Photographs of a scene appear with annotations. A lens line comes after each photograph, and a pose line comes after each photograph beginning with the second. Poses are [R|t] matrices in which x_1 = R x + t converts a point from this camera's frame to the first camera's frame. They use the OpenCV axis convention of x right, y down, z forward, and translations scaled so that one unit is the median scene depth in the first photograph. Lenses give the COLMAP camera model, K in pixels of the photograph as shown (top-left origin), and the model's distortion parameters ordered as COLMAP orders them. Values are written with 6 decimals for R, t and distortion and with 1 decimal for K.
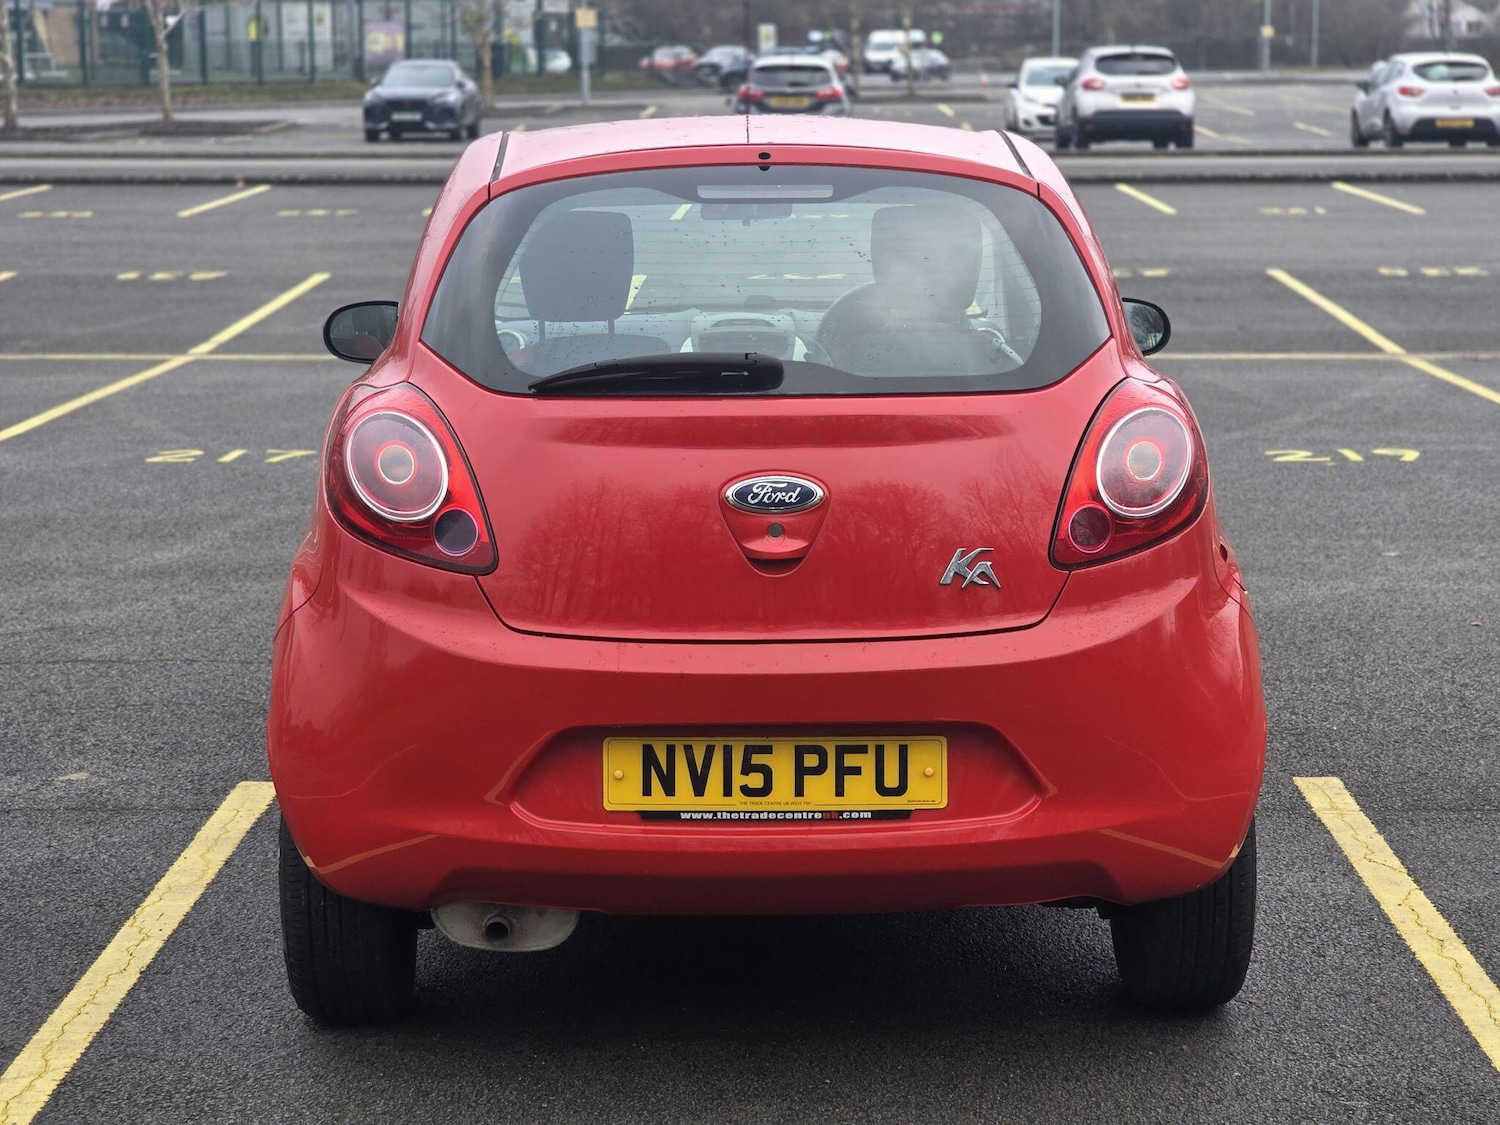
lens RADIAL K [[2918.4, 0, 782.1], [0, 2918.4, 471.0], [0, 0, 1]] dist [-0.356279, 3.245682]
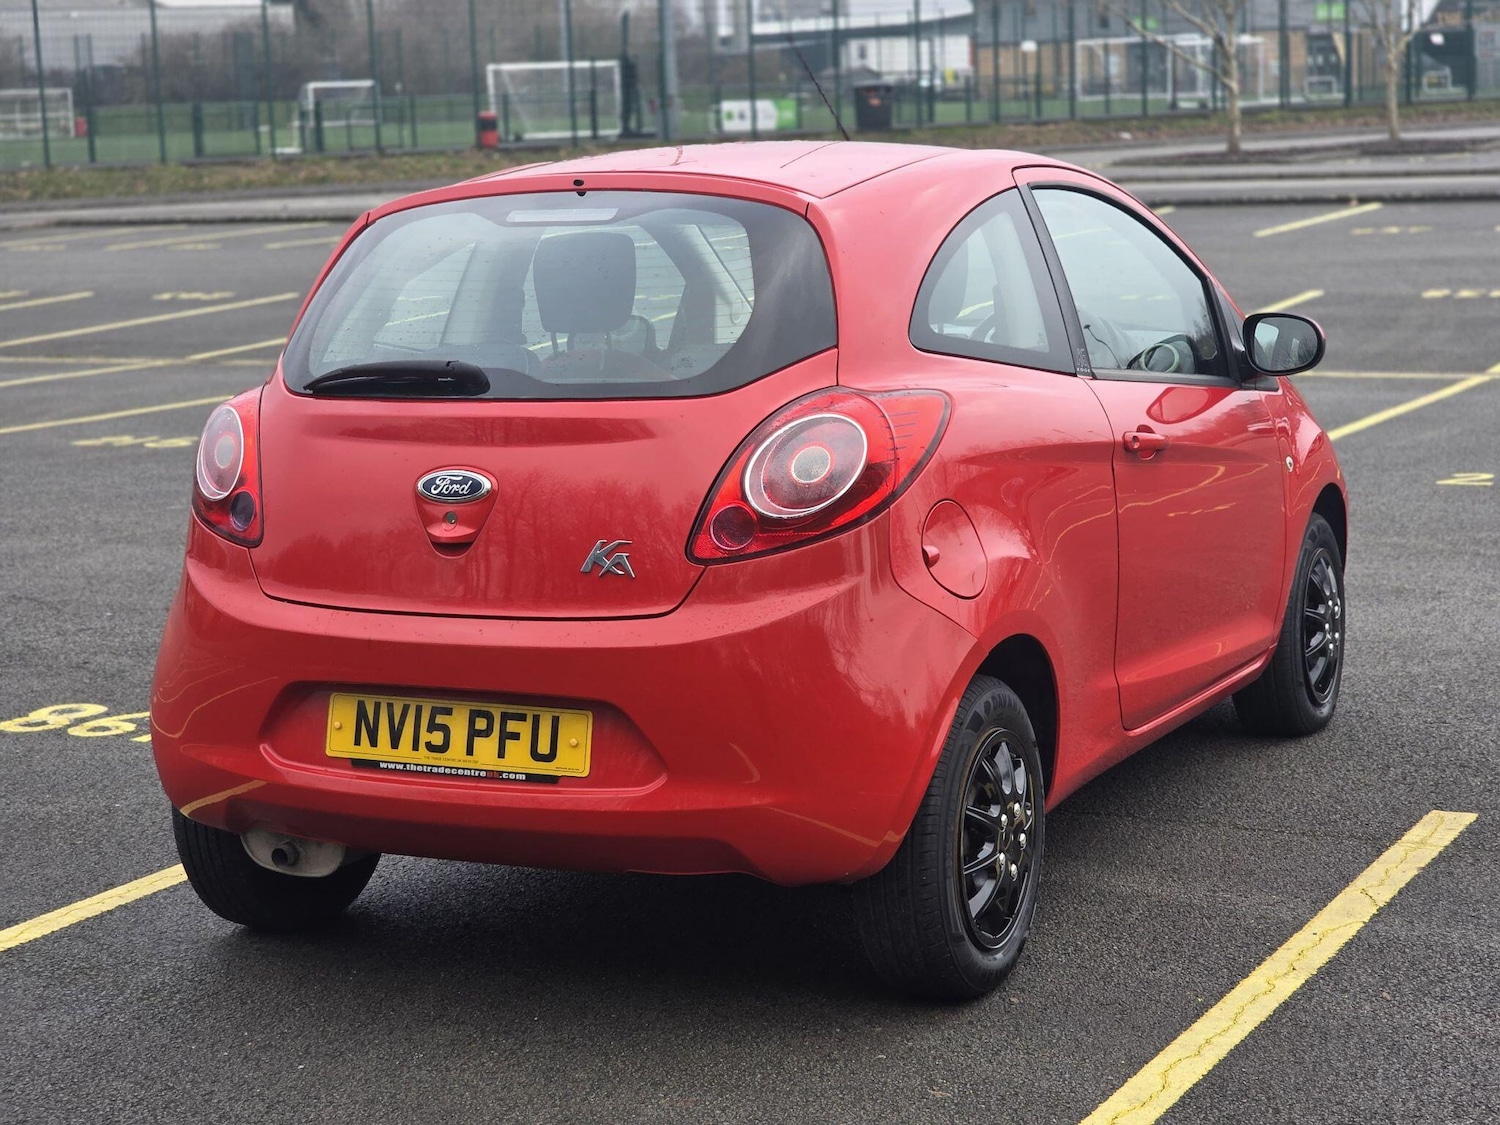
lens RADIAL K [[2862.7, 0, 746.2], [0, 2862.7, 512.5], [0, 0, 1]] dist [0.035238, 0.070115]
pose [[0.892212, 0.033555, -0.450368, 0.594593], [-0.029697, 0.999437, 0.015633, -0.002334], [0.450639, -0.000573, 0.892706, 0.059370]]
